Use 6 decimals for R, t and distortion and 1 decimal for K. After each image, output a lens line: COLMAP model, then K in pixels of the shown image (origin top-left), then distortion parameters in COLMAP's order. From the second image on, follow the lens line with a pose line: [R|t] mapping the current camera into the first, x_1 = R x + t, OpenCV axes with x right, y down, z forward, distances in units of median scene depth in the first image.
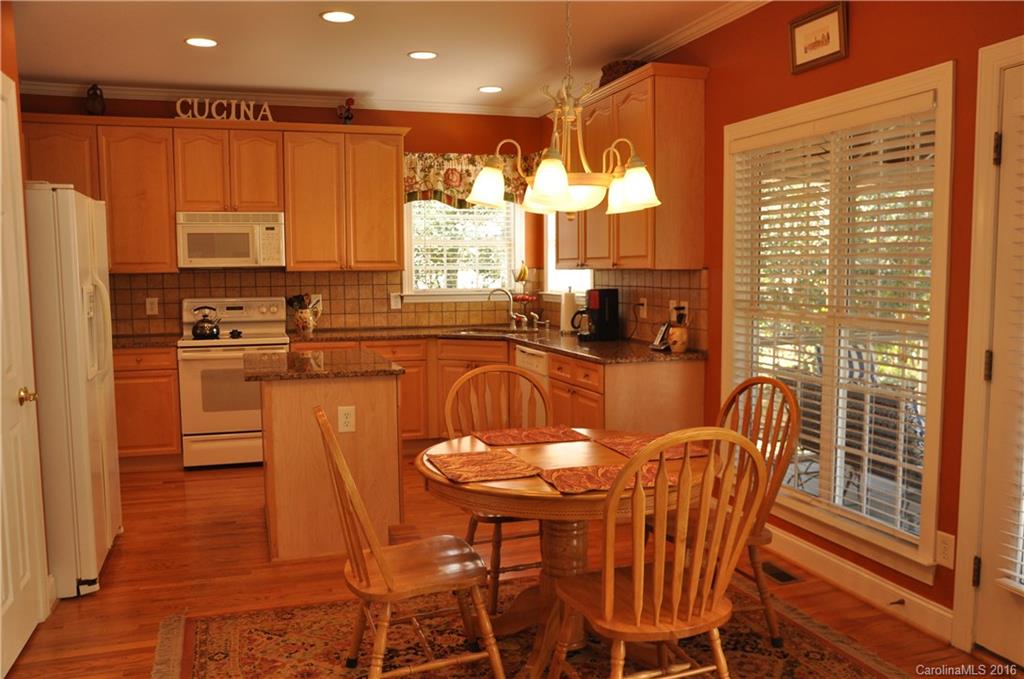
lens RADIAL K [[791.8, 0, 512.0], [0, 791.8, 339.5], [0, 0, 1]] dist [-0.154769, 0.112417]
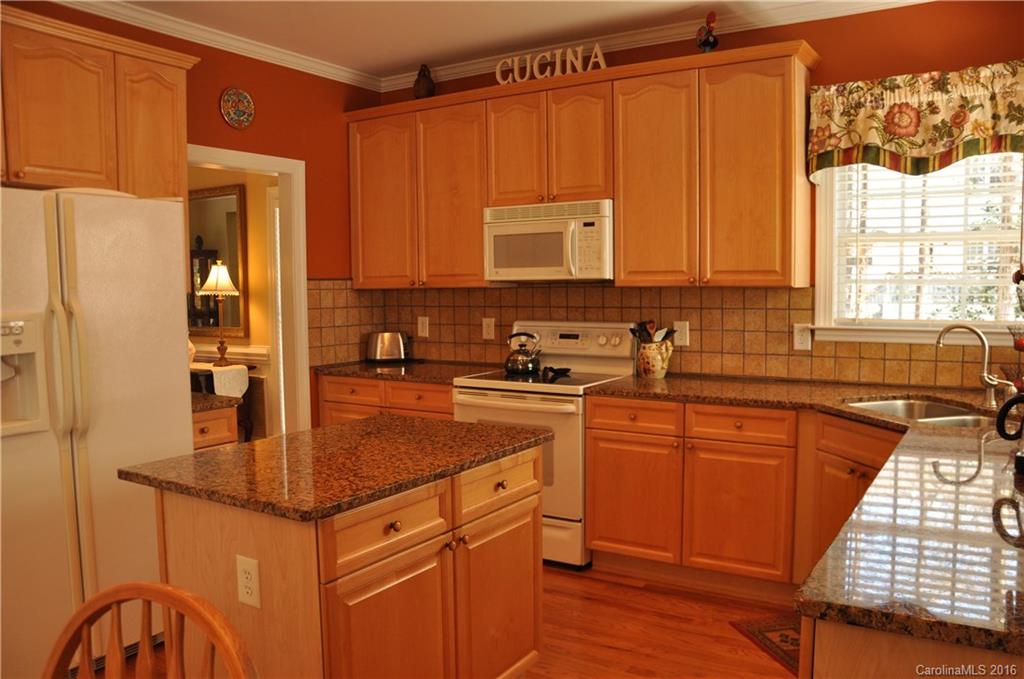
lens RADIAL K [[791.8, 0, 512.0], [0, 791.8, 339.5], [0, 0, 1]] dist [-0.154769, 0.112417]
pose [[0.654238, 0.051373, -0.754542, 0.166743], [-0.060429, 0.998051, 0.015556, -0.045539], [0.753871, 0.035419, 0.656067, 0.473472]]
